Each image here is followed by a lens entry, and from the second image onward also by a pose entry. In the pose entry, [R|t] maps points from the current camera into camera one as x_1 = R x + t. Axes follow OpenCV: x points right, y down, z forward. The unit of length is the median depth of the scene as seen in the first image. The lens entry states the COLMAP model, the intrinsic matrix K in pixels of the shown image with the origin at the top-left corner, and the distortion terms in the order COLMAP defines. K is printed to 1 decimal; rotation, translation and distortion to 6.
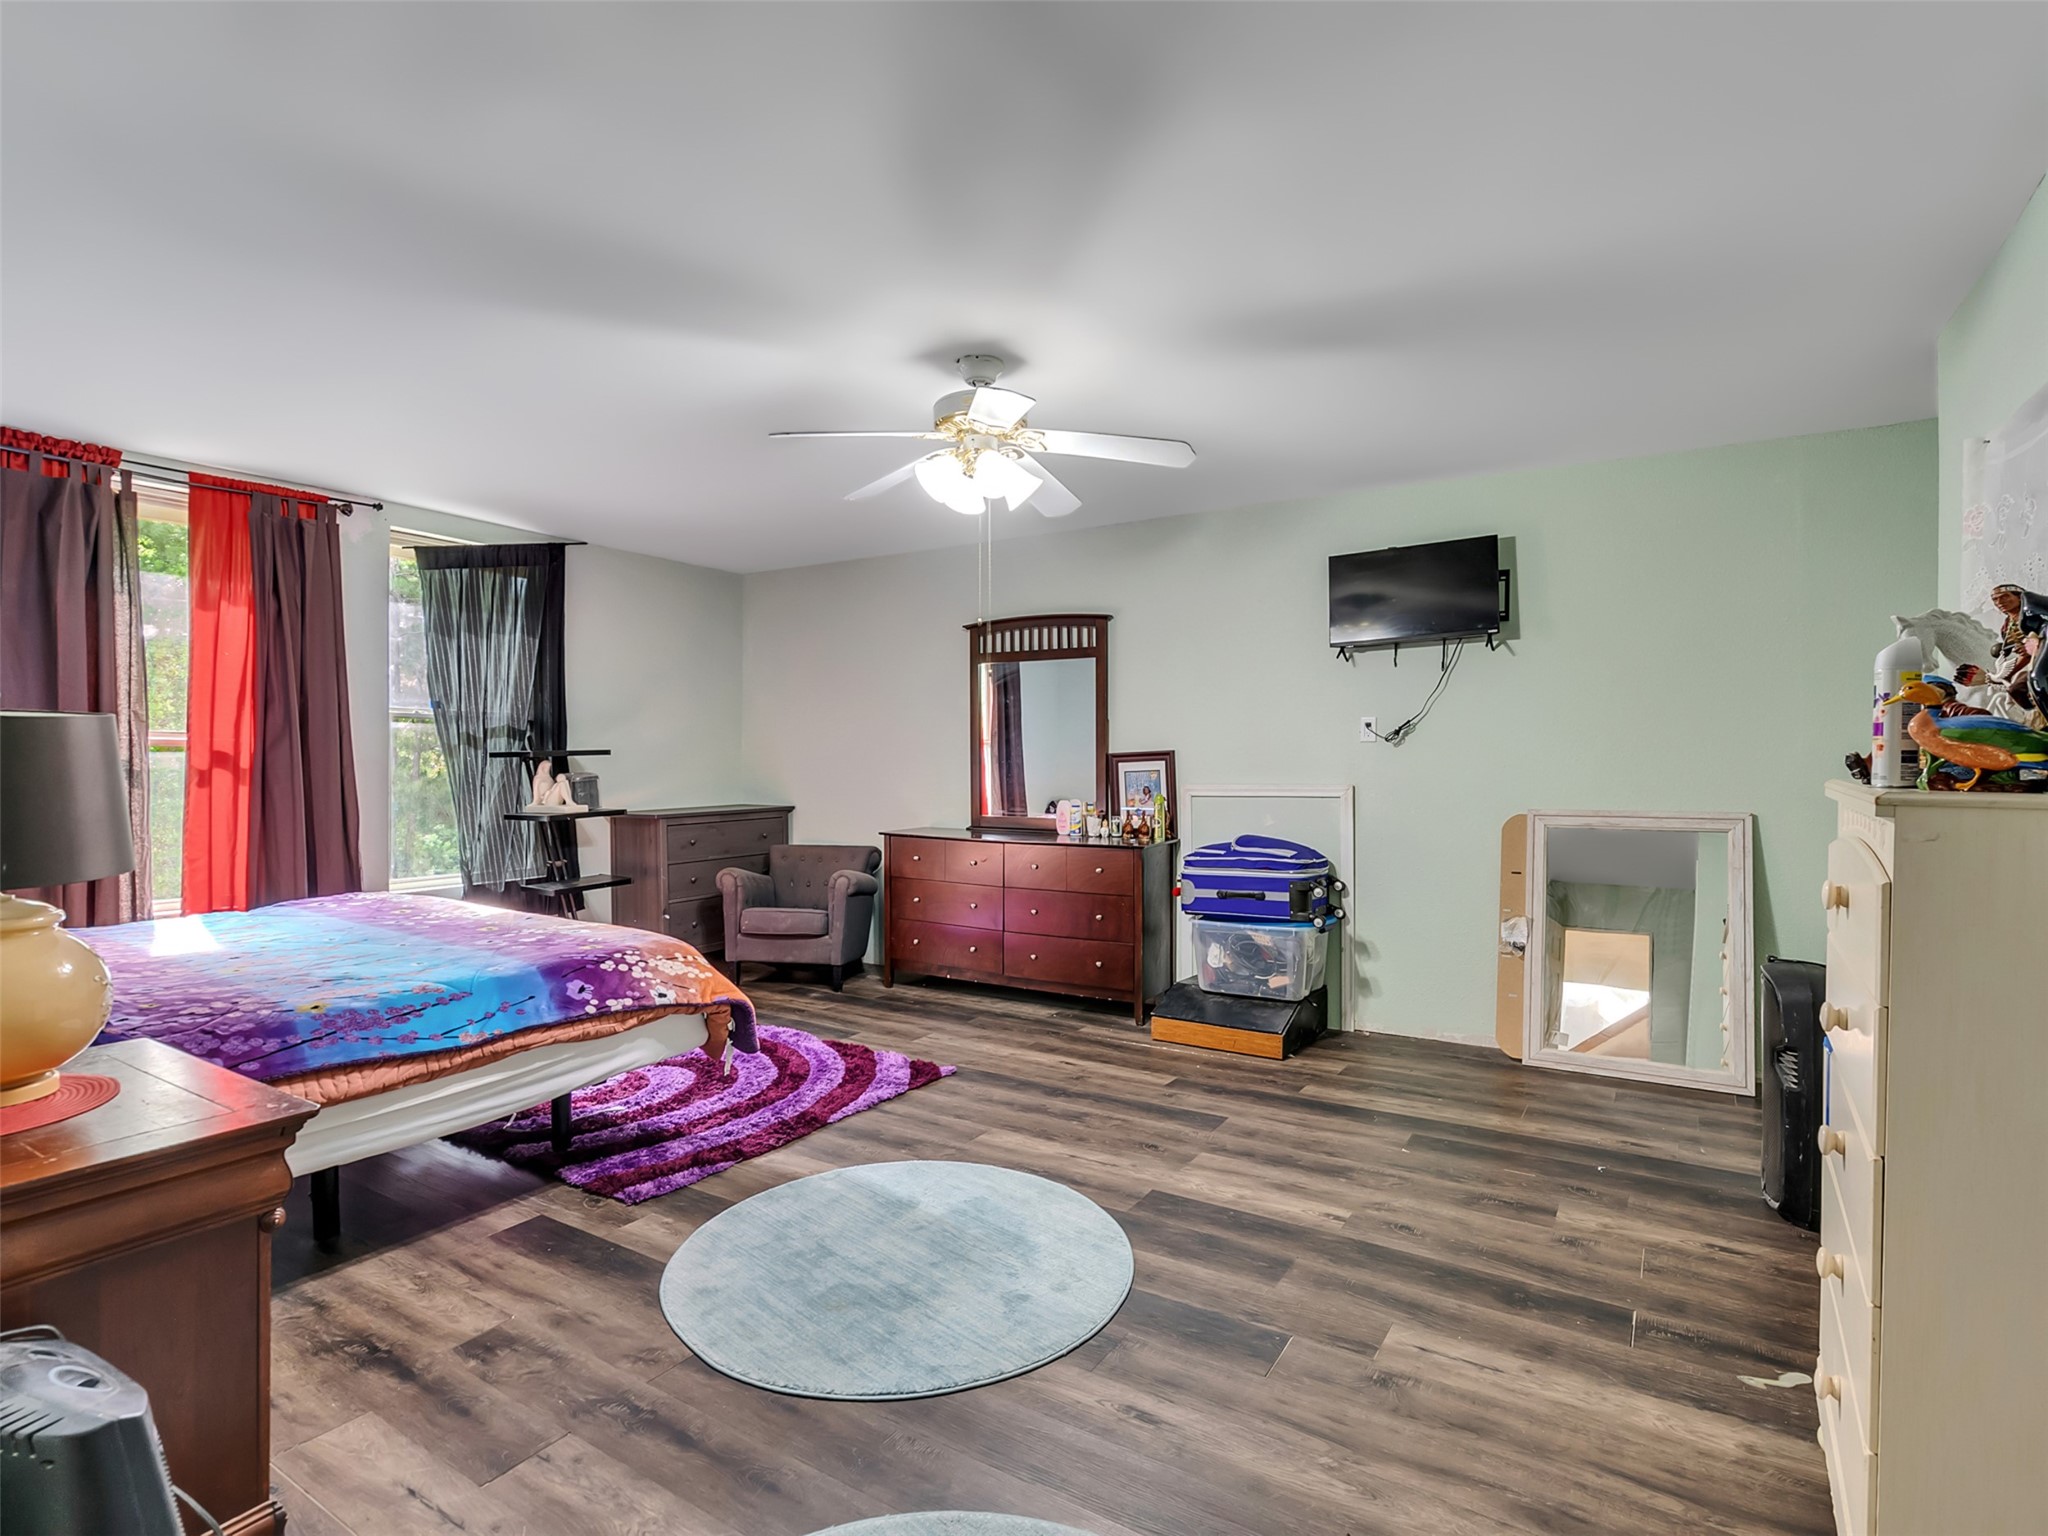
lens RADIAL K [[1043.2, 0, 1005.6], [0, 1043.2, 772.7], [0, 0, 1]] dist [-0.004761, 0.002907]
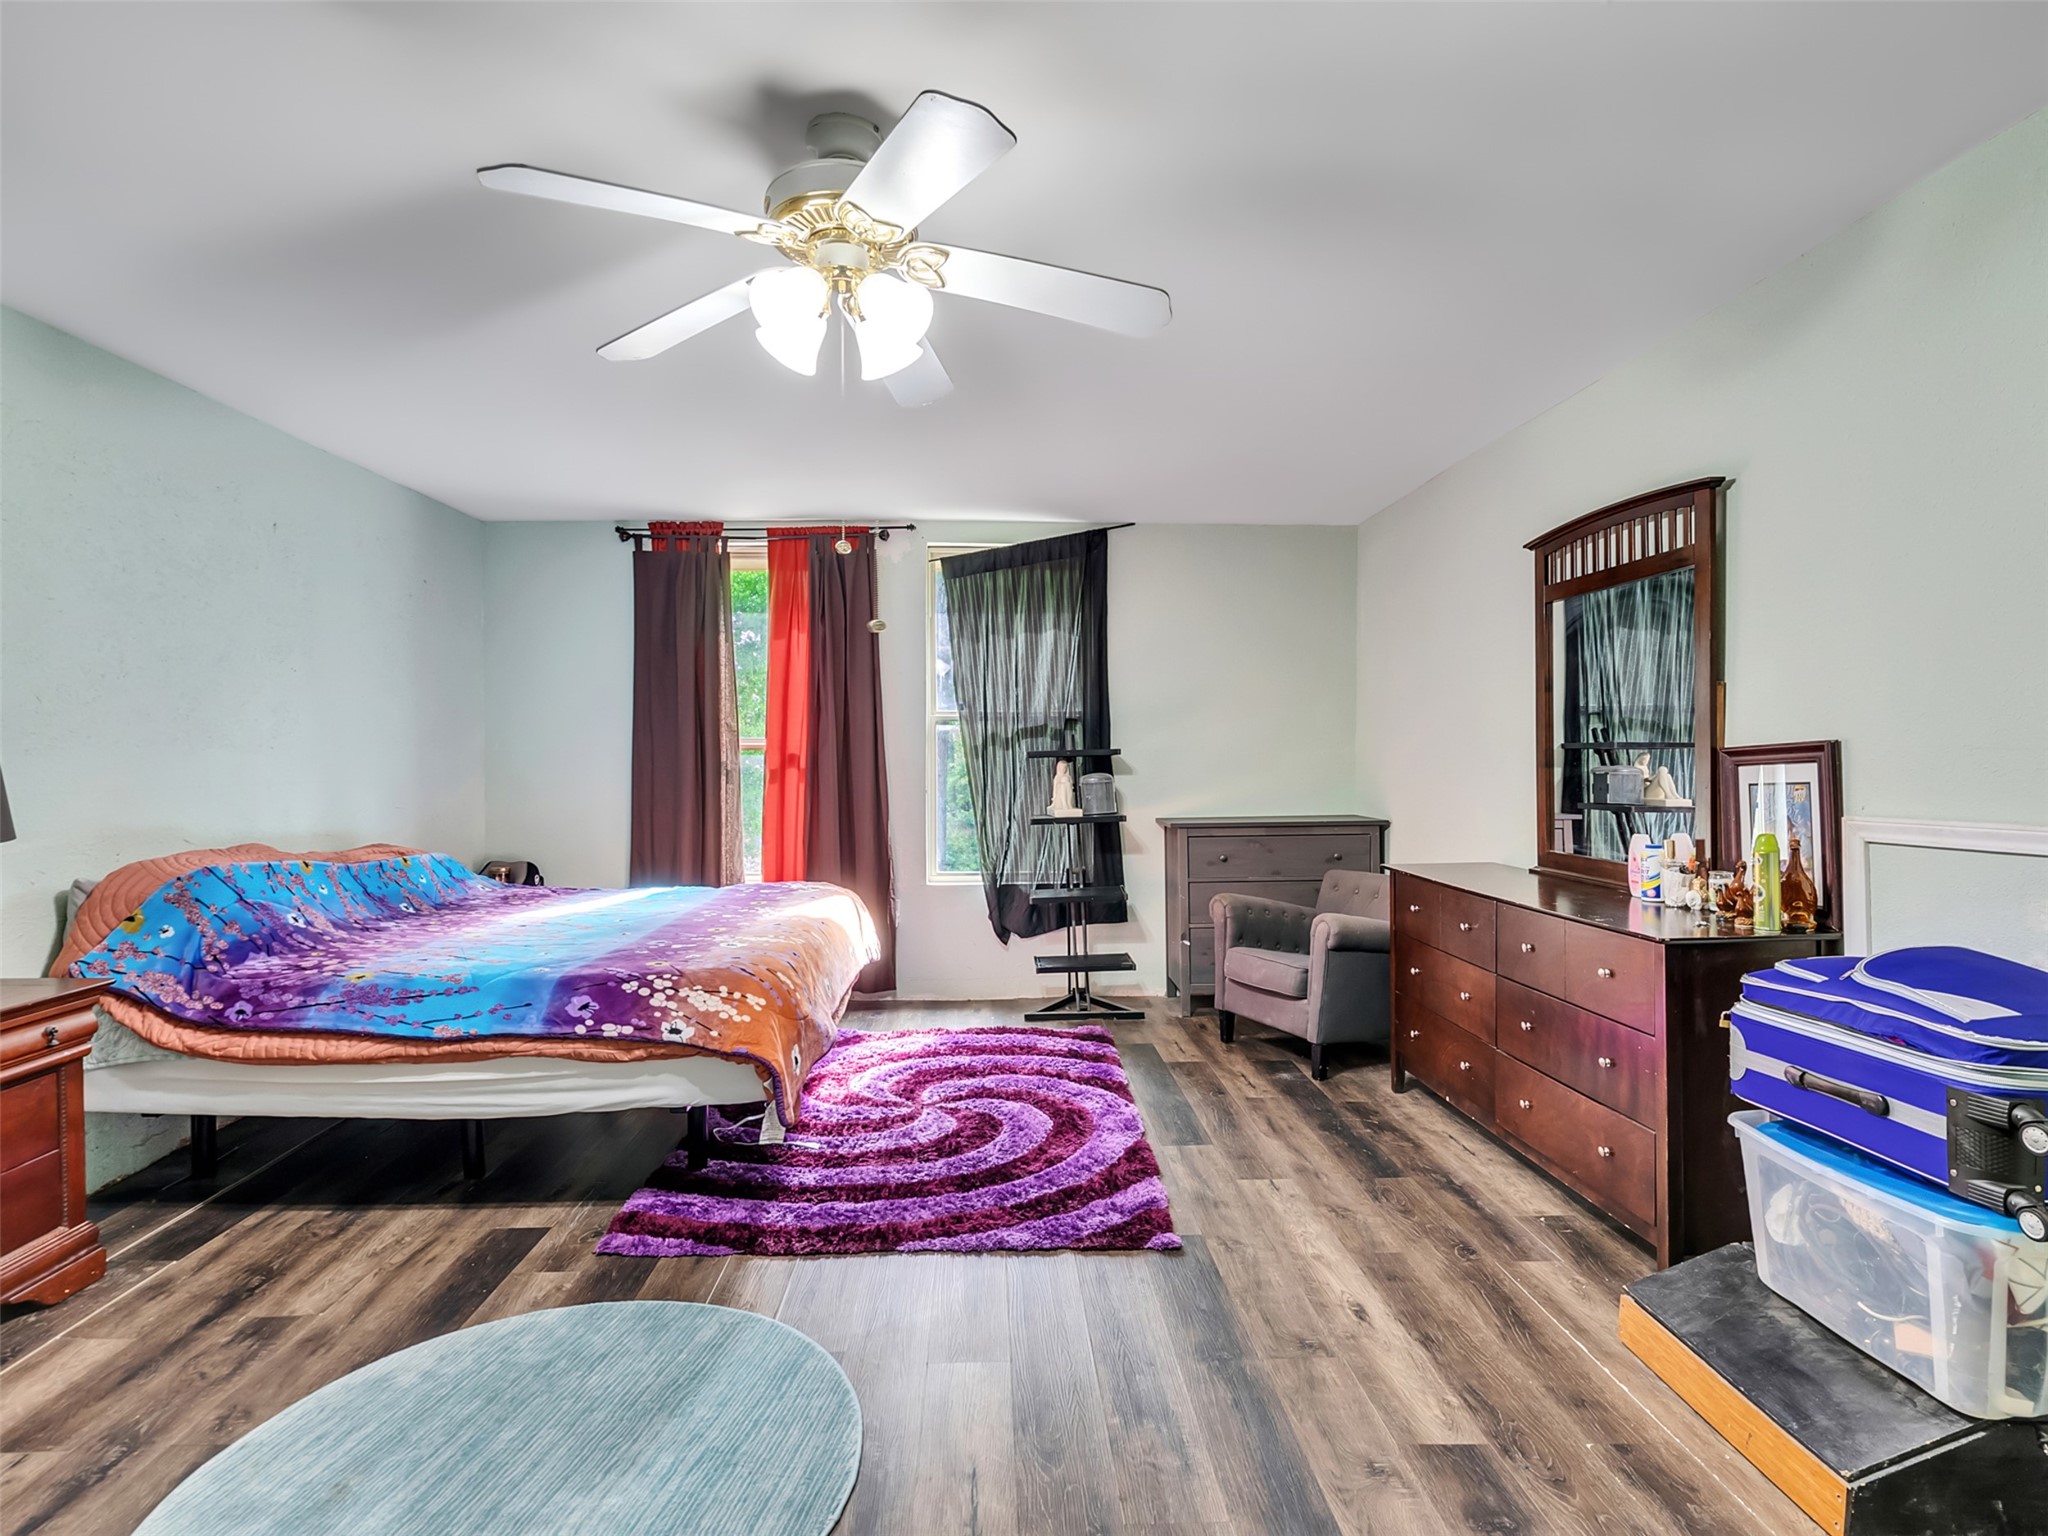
lens RADIAL K [[1043.2, 0, 1005.6], [0, 1043.2, 772.7], [0, 0, 1]] dist [-0.004761, 0.002907]
pose [[0.569486, 0.010656, -0.821932, 0.429201], [-0.006624, 0.999943, 0.008374, -0.011164], [0.821974, 0.000676, 0.569525, 0.564718]]
